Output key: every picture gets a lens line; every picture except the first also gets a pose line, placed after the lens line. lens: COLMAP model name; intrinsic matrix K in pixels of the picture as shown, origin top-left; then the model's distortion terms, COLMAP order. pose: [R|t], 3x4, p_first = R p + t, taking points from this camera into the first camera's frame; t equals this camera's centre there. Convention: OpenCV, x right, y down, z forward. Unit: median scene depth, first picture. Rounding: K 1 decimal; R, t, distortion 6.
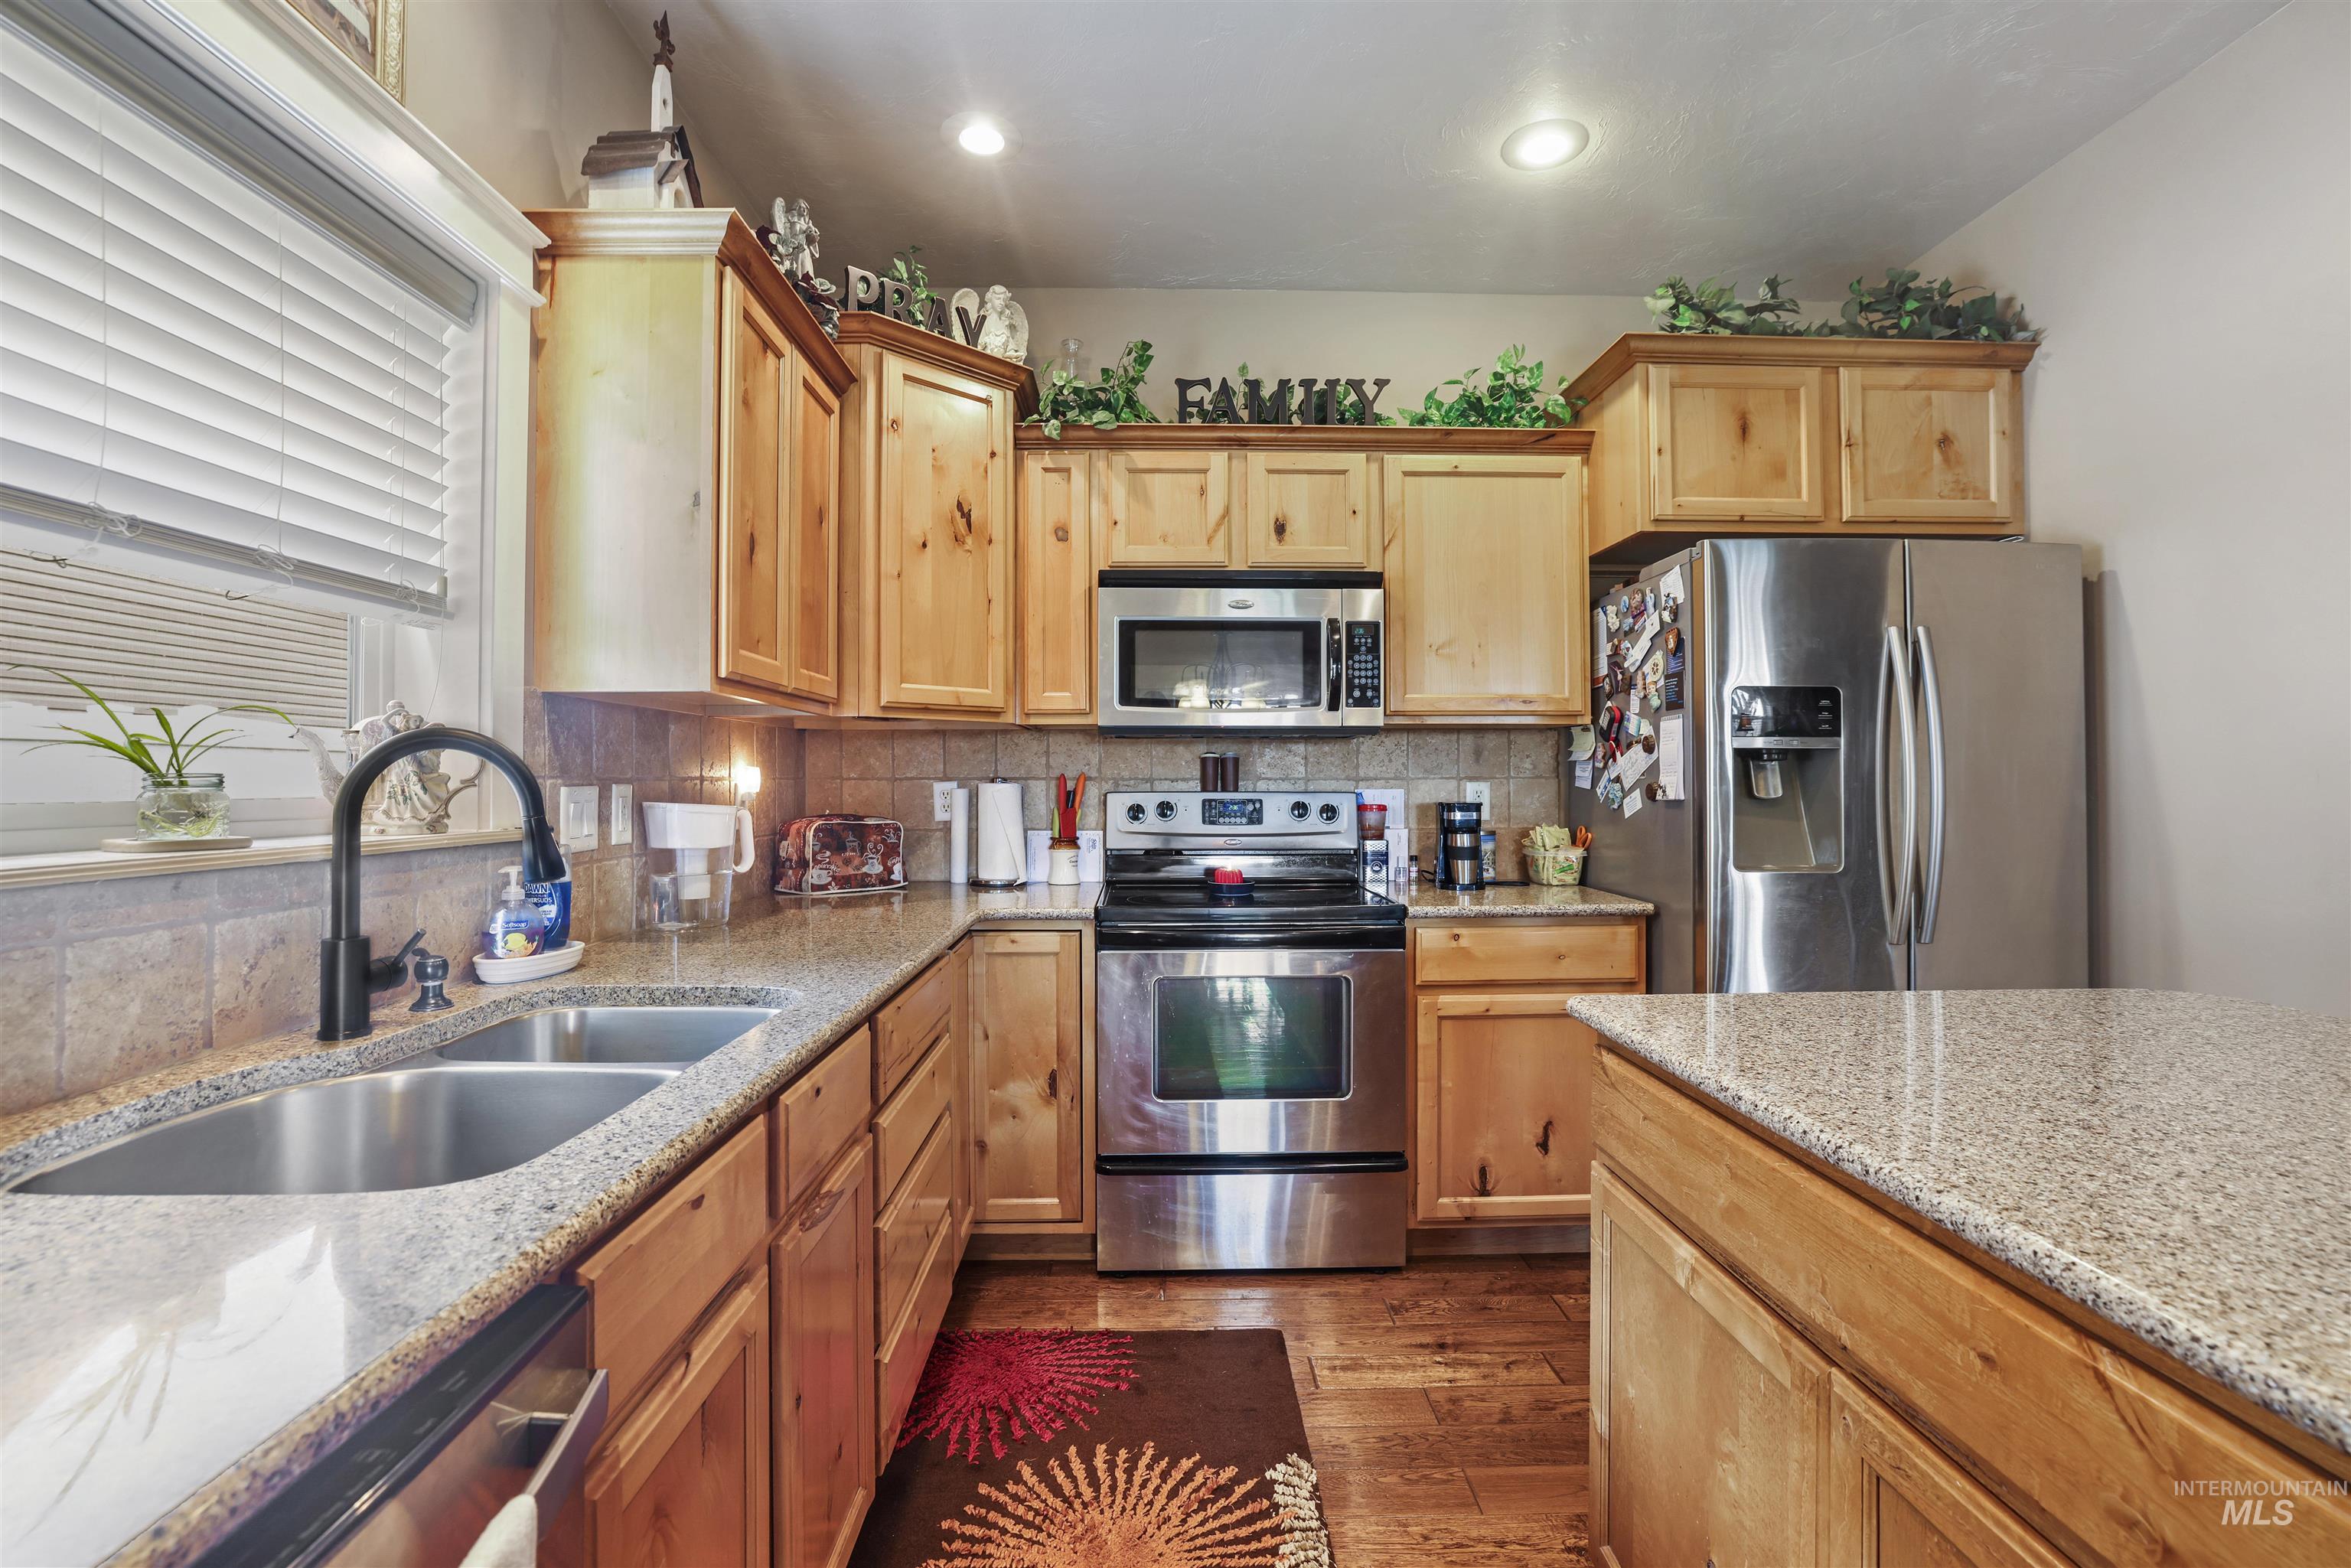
lens RADIAL K [[1026.5, 0, 1173.6], [0, 1026.5, 763.6], [0, 0, 1]] dist [-0.048828, 0.016671]
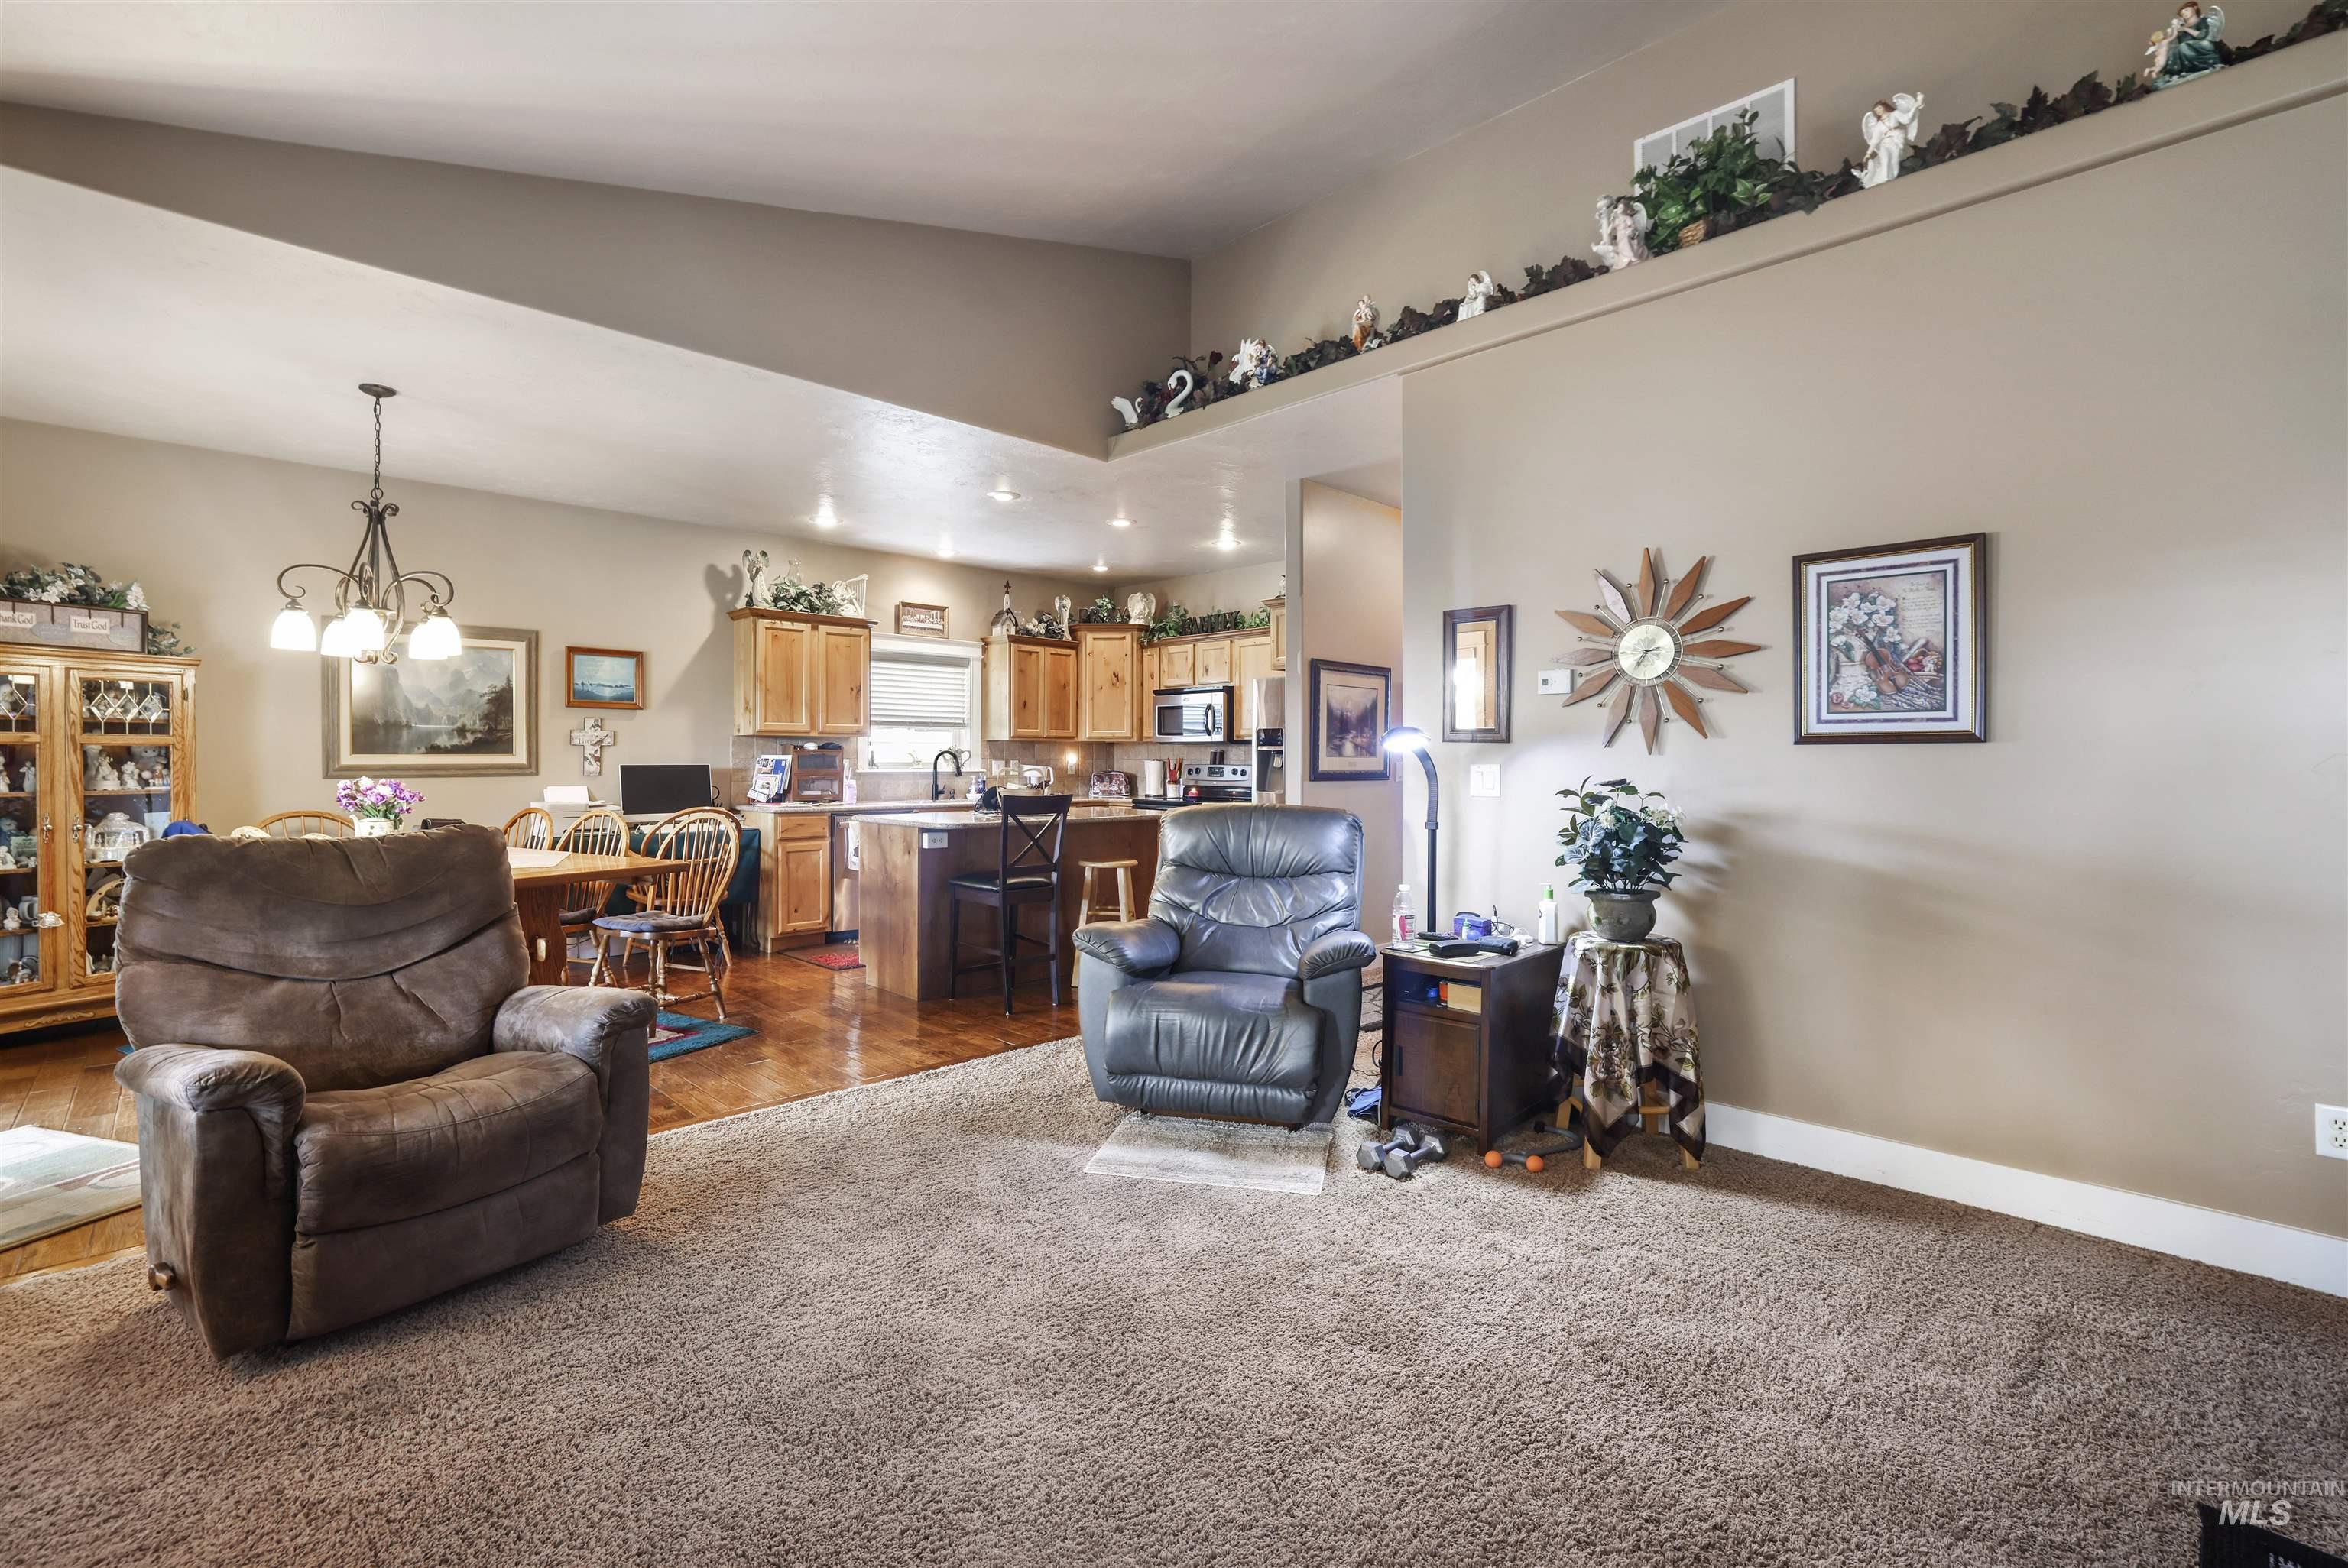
lens RADIAL K [[1025.1, 0, 1174.6], [0, 1025.1, 763.3], [0, 0, 1]] dist [-0.048828, 0.016671]
pose [[0.693872, 0.006633, -0.720067, 2.118001], [0.006503, 0.999859, 0.015477, -0.019973], [0.720069, -0.015421, 0.693731, -1.036262]]
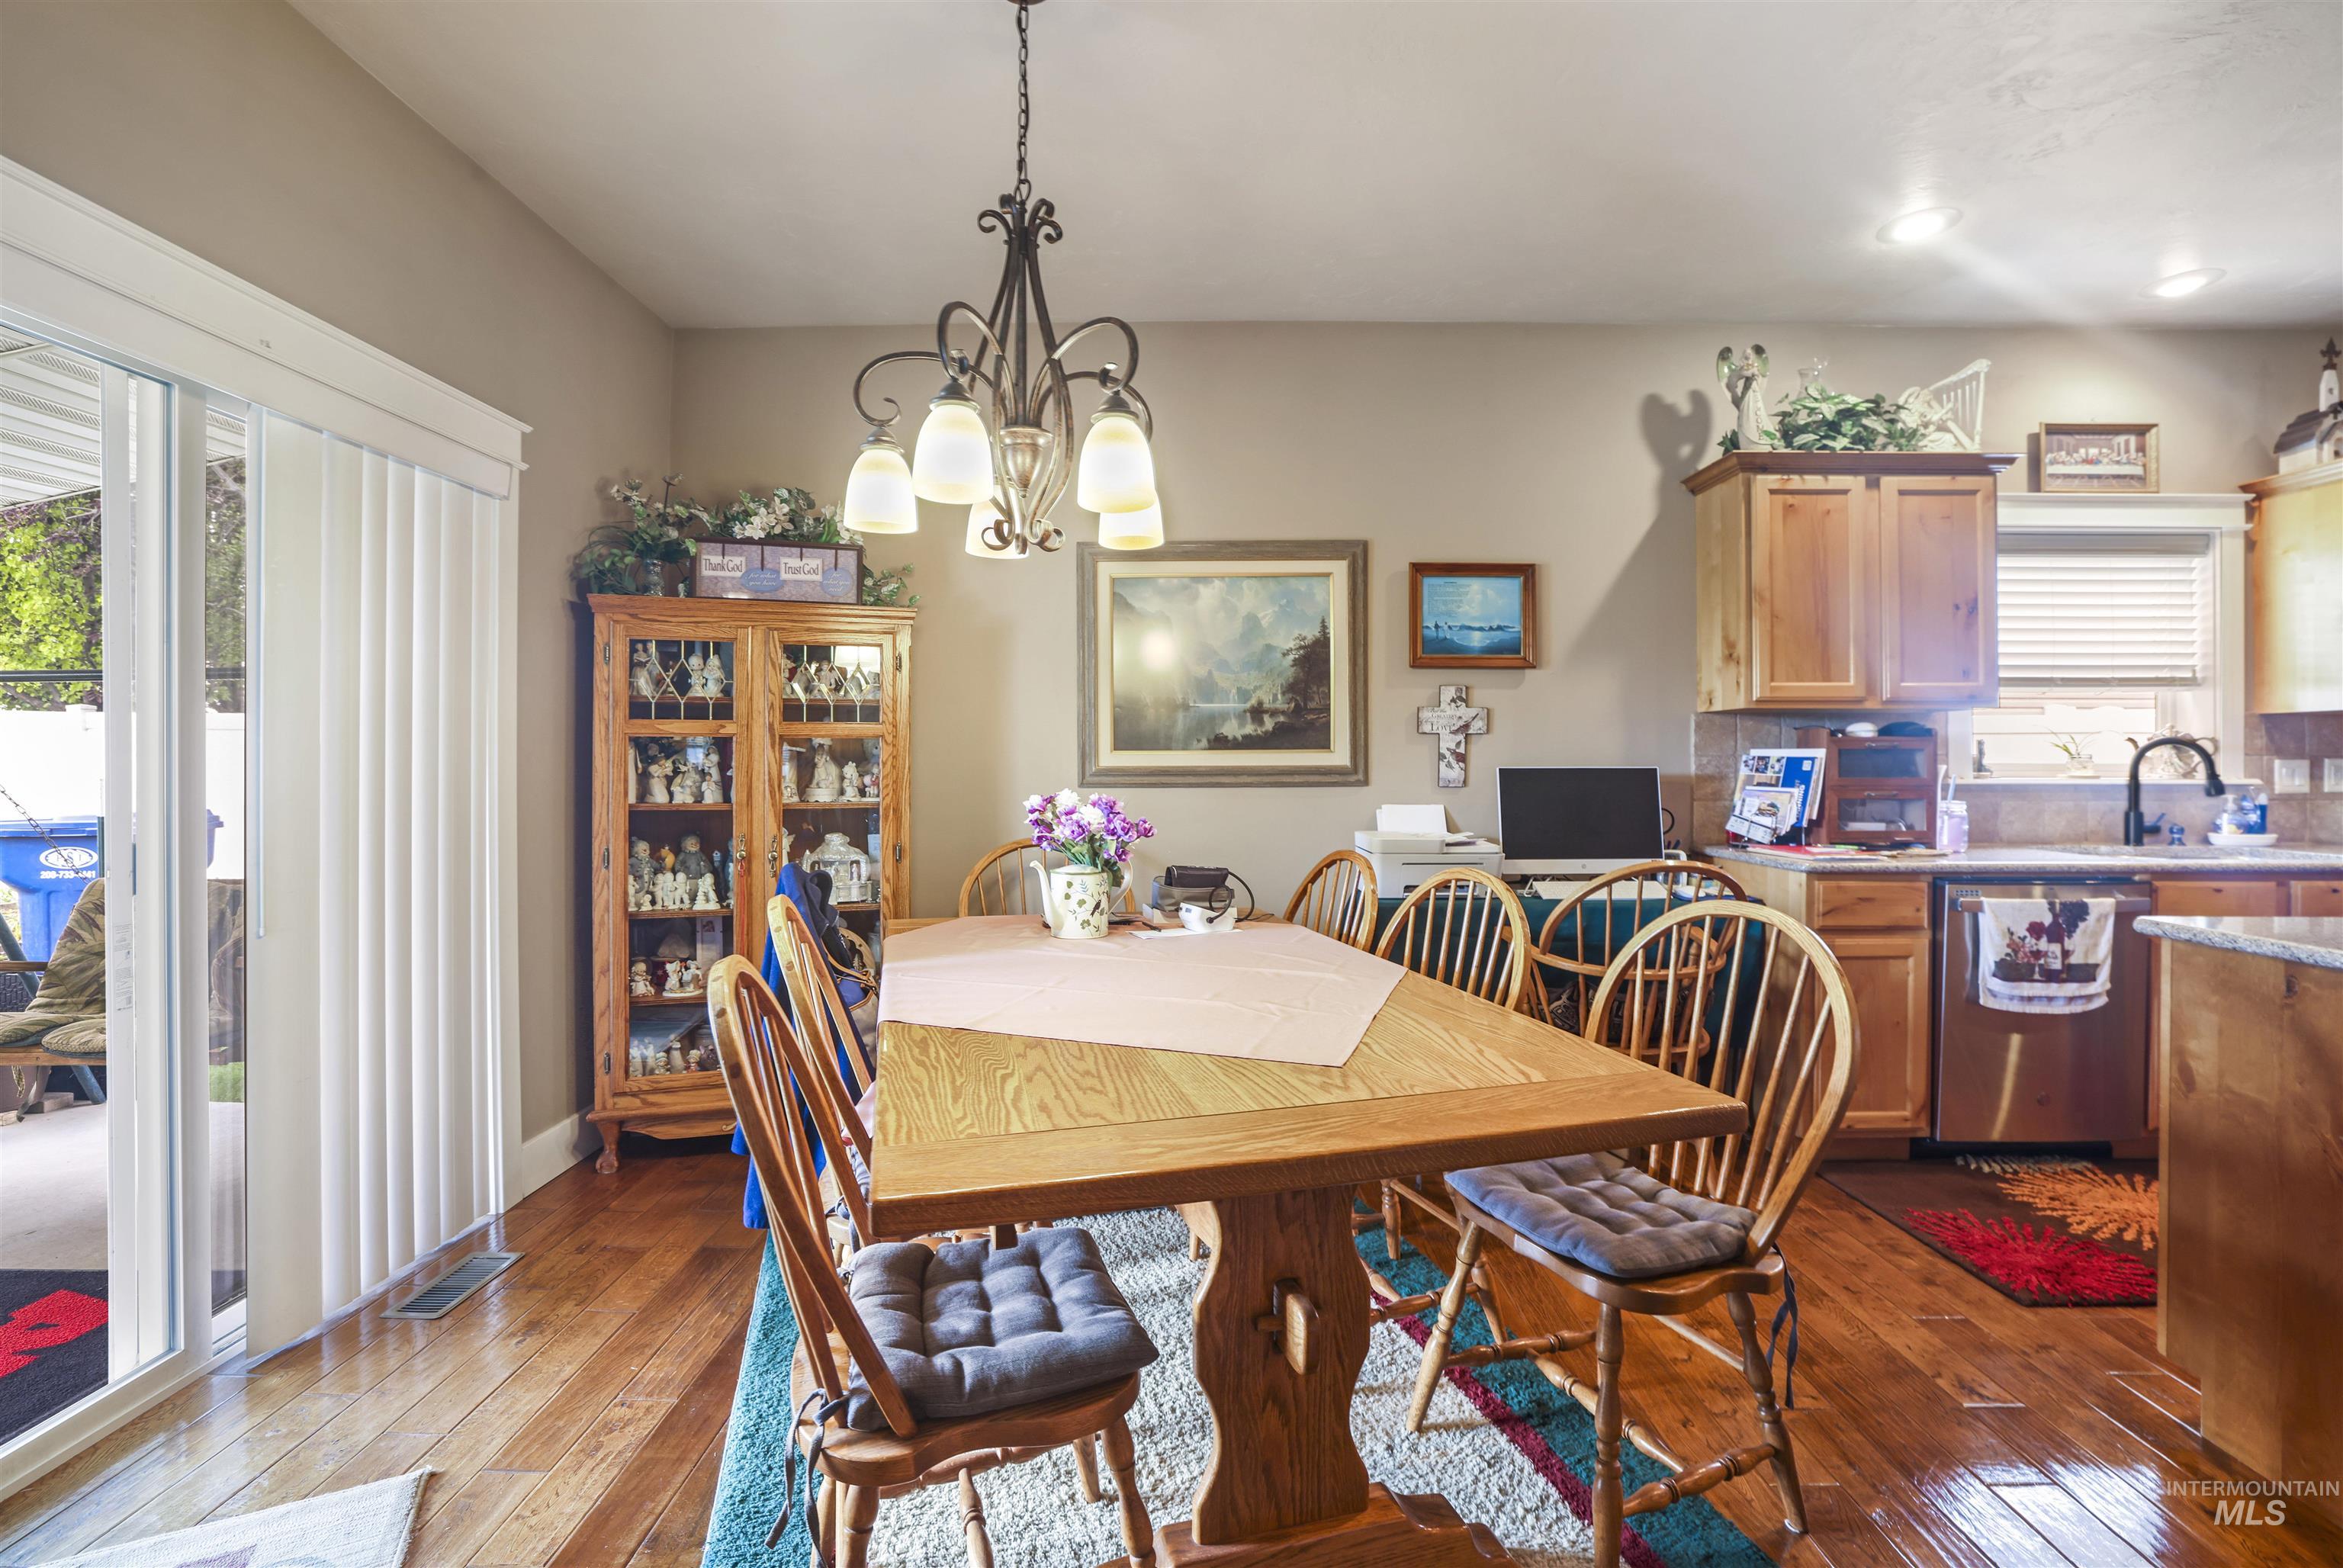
lens RADIAL K [[1023.0, 0, 1167.6], [0, 1023.0, 755.6], [0, 0, 1]] dist [-0.048828, 0.016671]
pose [[-0.032341, -0.001278, -0.999476, 0.919056], [0.014118, 0.999899, -0.001735, -0.008467], [0.999377, -0.014167, -0.032320, -0.732363]]
